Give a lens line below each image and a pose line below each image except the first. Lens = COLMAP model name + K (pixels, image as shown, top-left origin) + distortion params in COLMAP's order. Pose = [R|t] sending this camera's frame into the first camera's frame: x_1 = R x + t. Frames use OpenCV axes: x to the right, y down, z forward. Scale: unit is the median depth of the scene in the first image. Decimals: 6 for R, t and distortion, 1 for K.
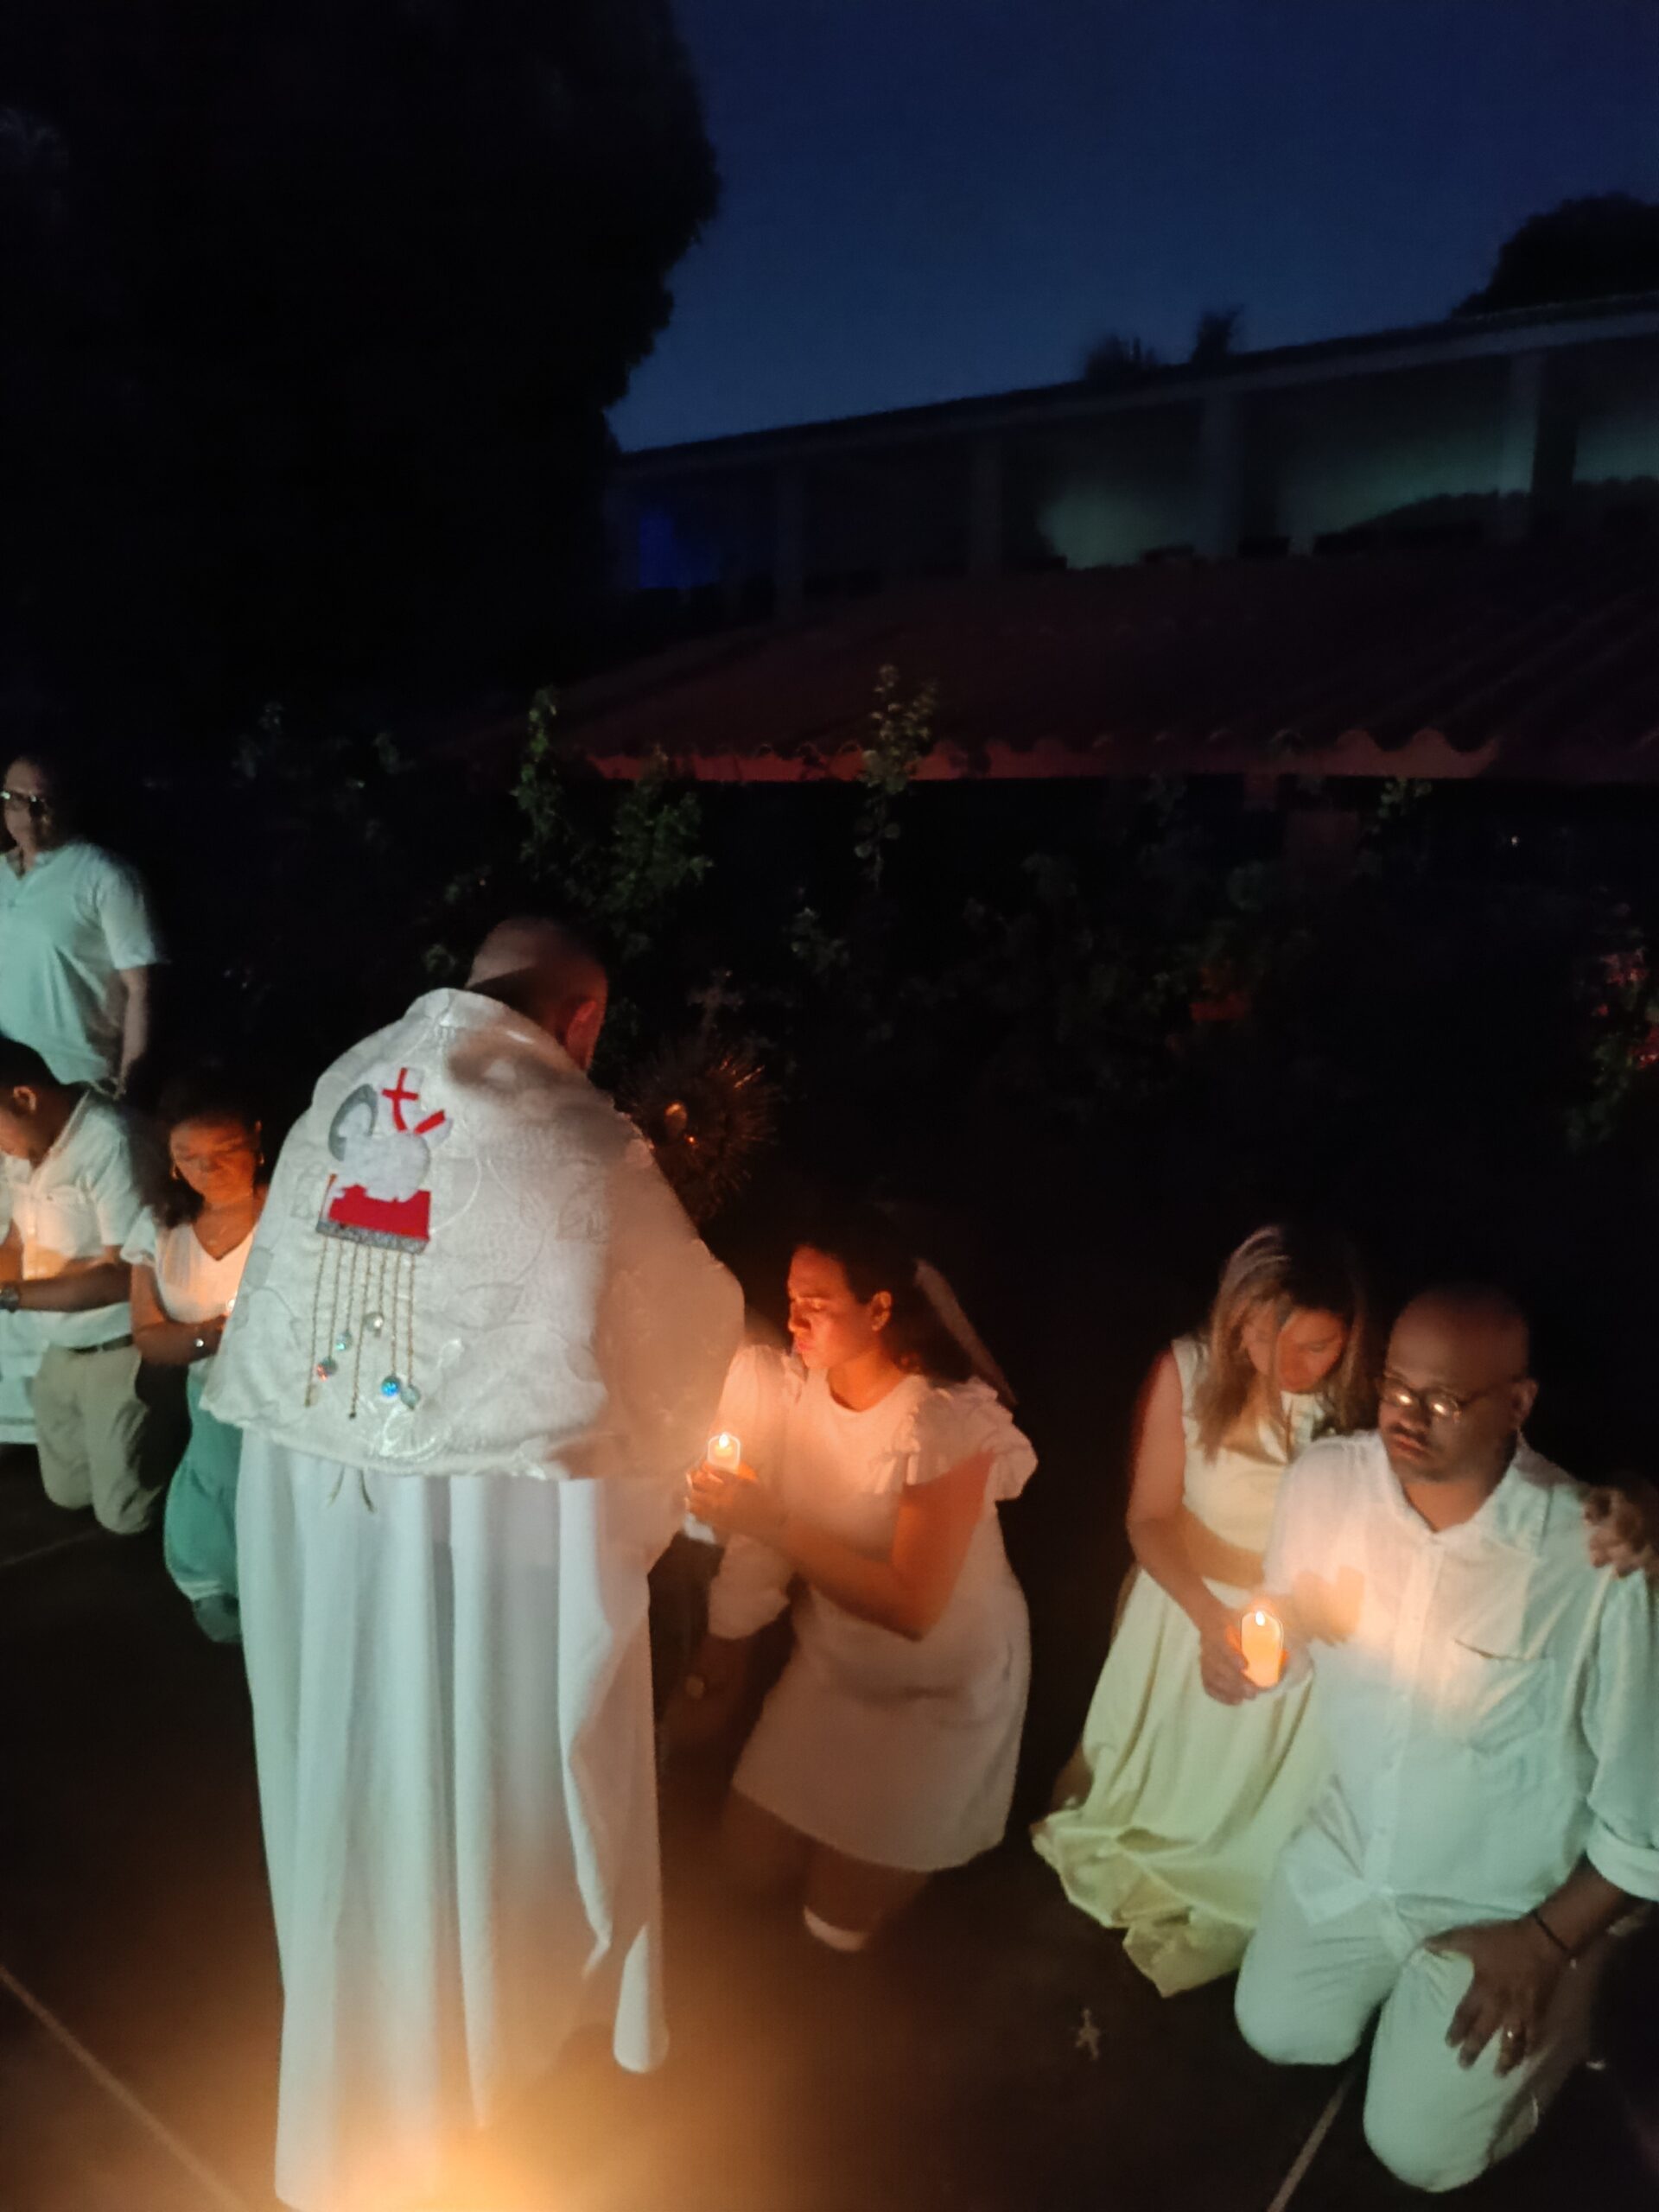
lens RADIAL K [[1550.3, 0, 829.5], [0, 1550.3, 1106.0], [0, 0, 1]] dist [-0.003365, -0.003681]
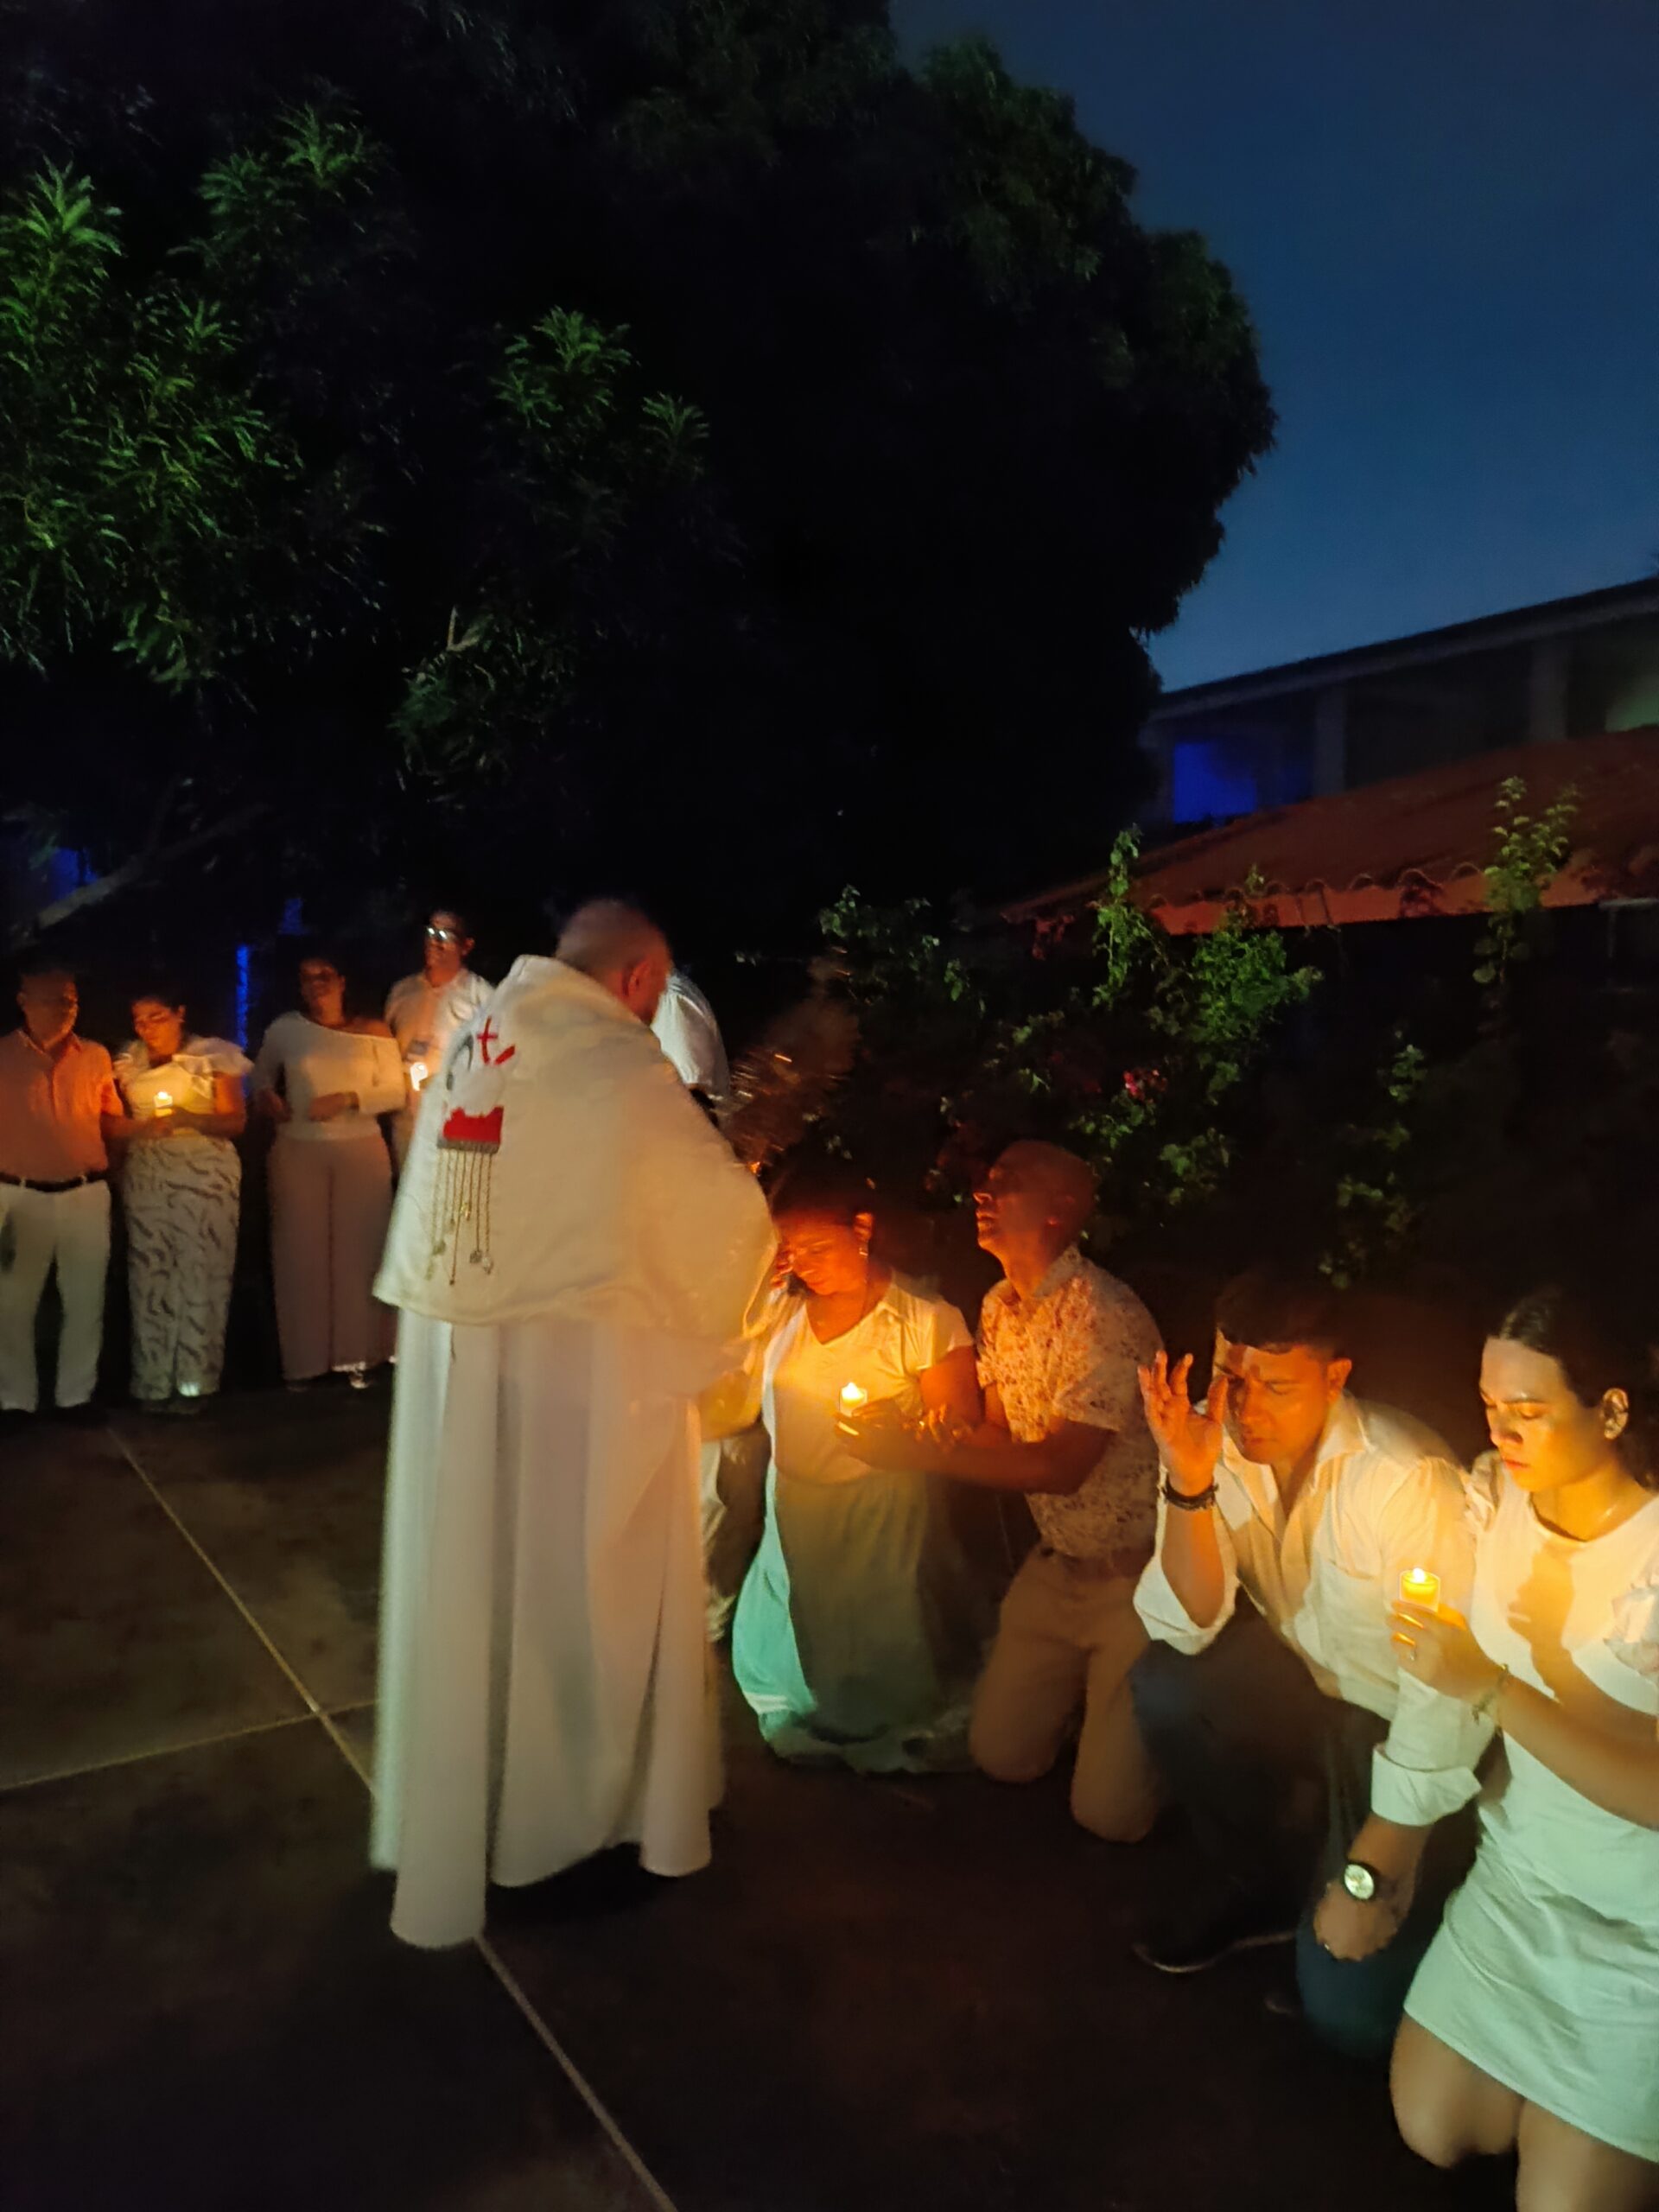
lens RADIAL K [[1525.1, 0, 829.5], [0, 1525.1, 1106.0], [0, 0, 1]] dist [0.006667, 0.000187]
pose [[0.946624, 0.008192, -0.322236, -0.051846], [-0.057509, 0.987930, -0.143829, 0.060081], [0.317168, 0.154683, 0.935670, 0.058781]]
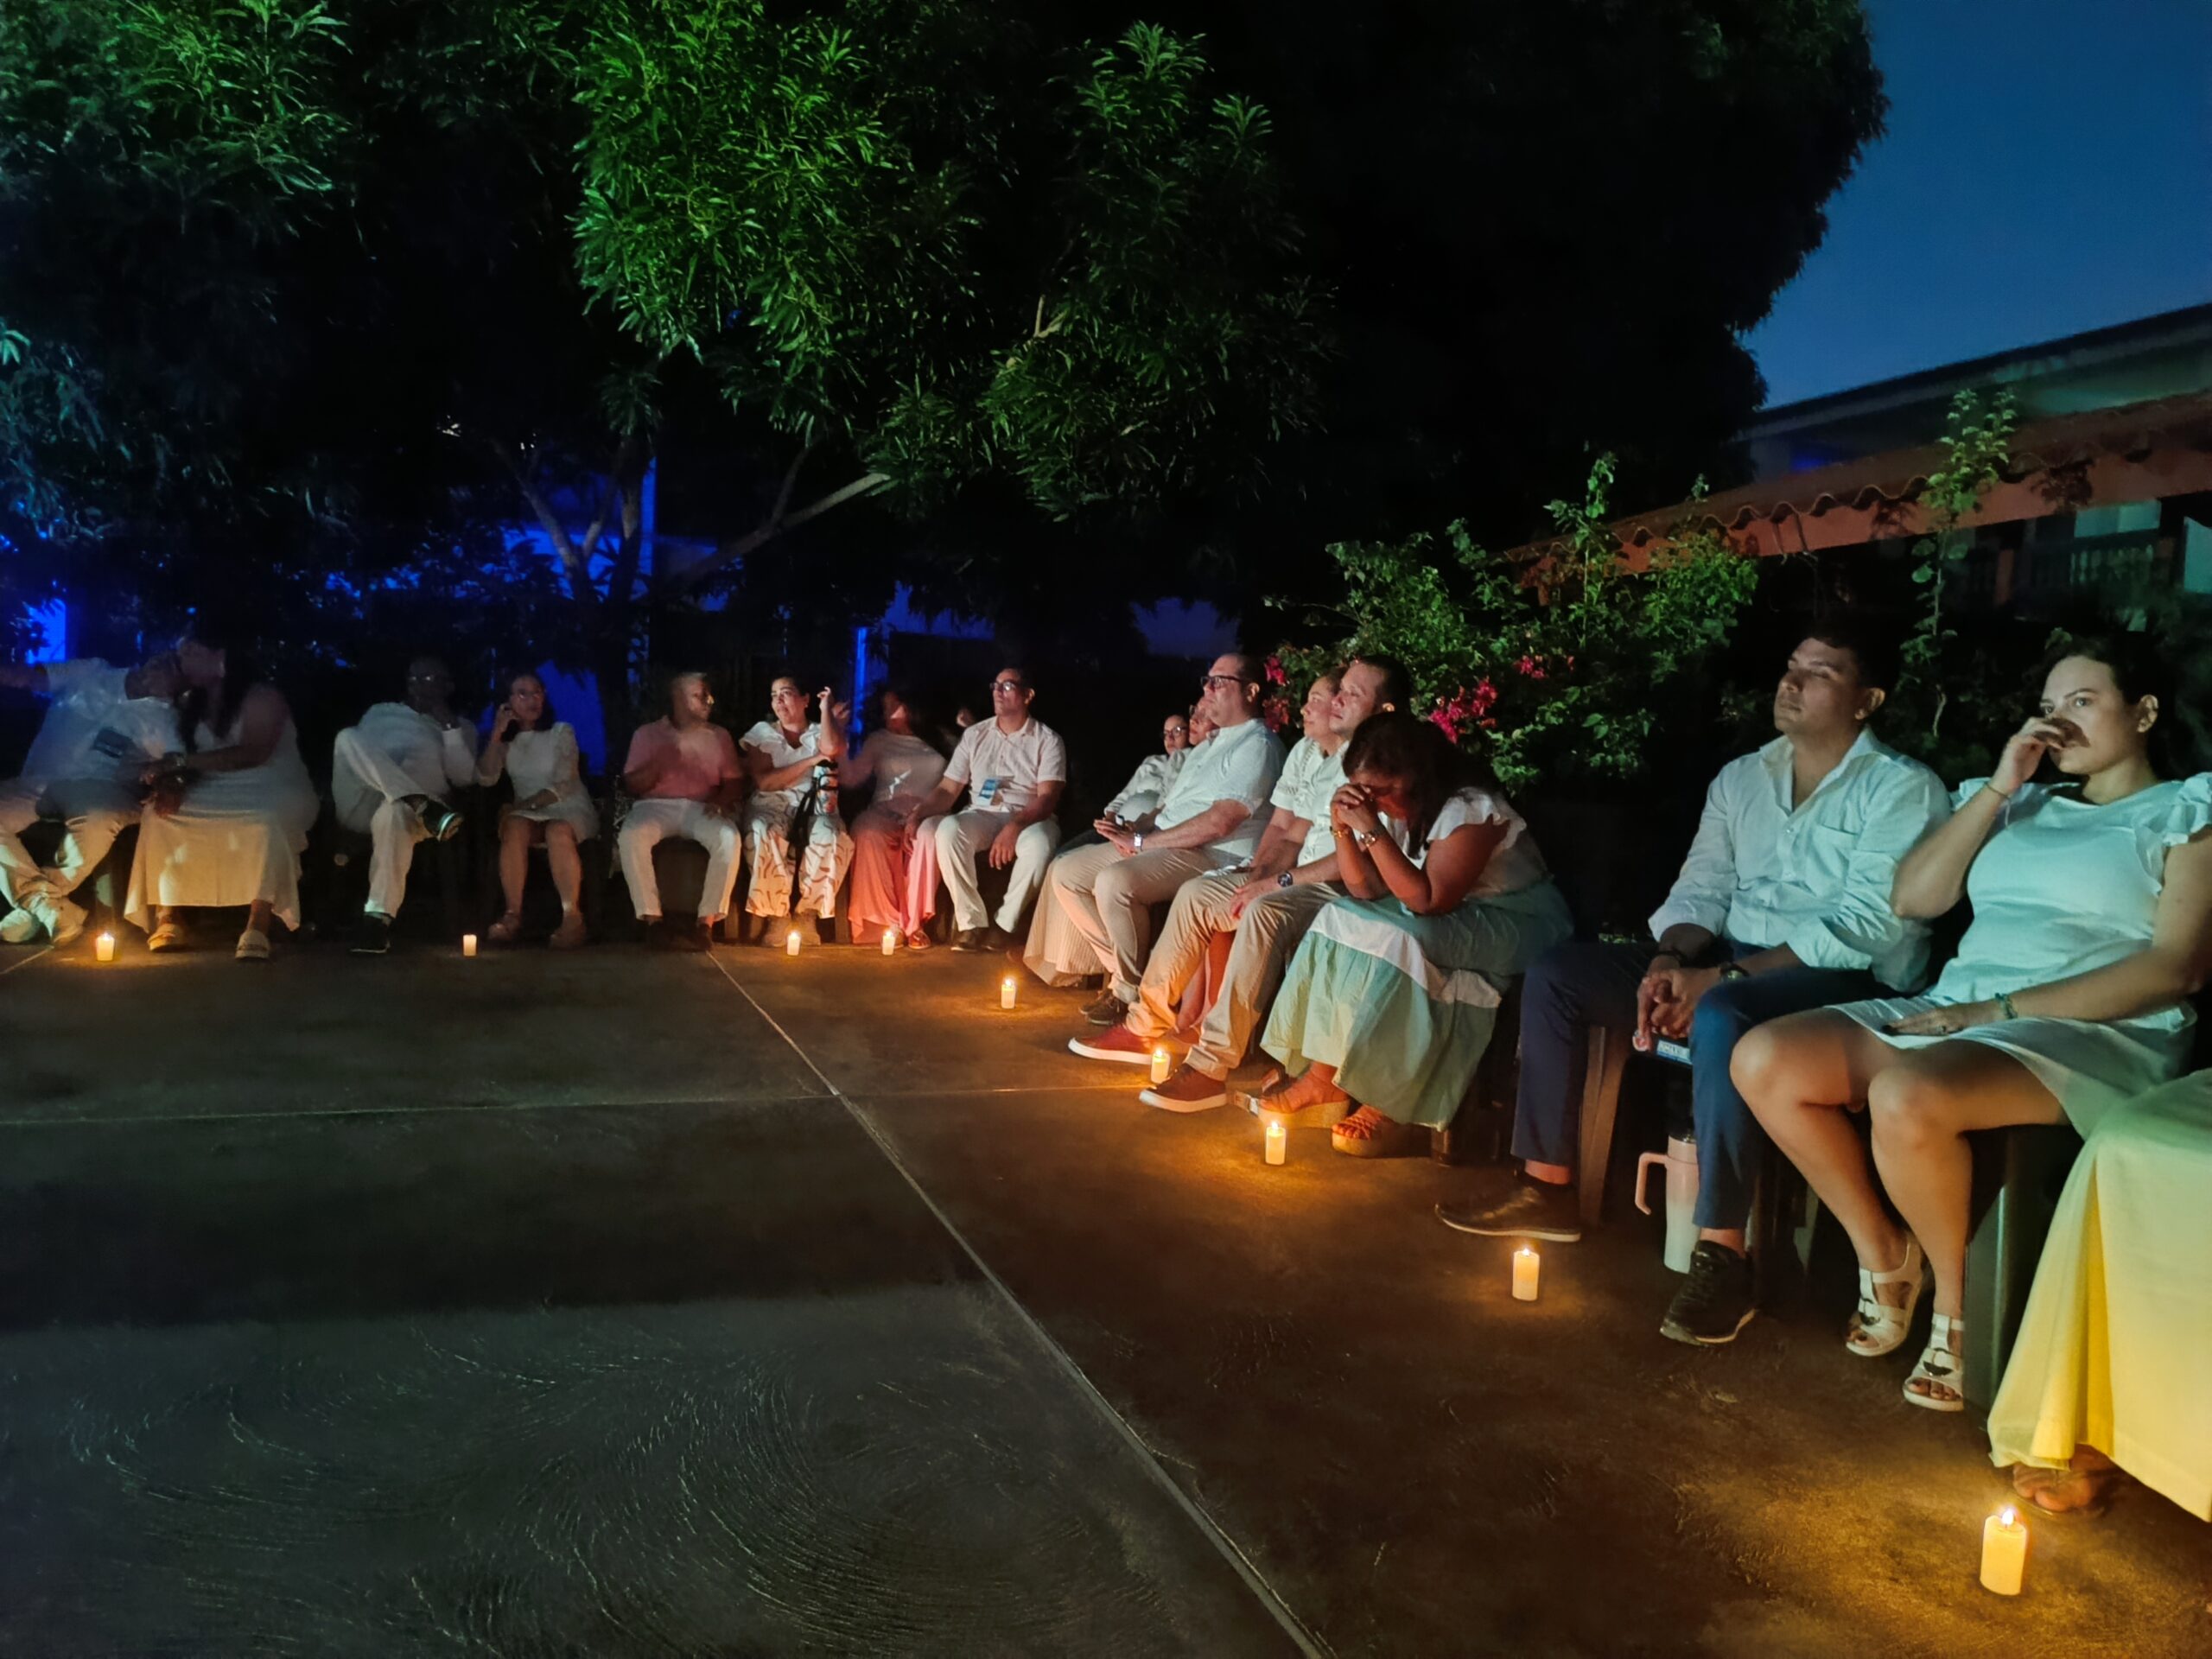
lens RADIAL K [[1527.7, 0, 1111.9], [0, 1527.7, 826.8], [0, 0, 1]] dist [0.012023, -0.000768]
pose [[0.858904, 0.050329, -0.509657, 0.082284], [-0.137100, 0.981434, -0.134131, 0.183150], [0.493444, 0.185080, 0.849858, -0.023724]]
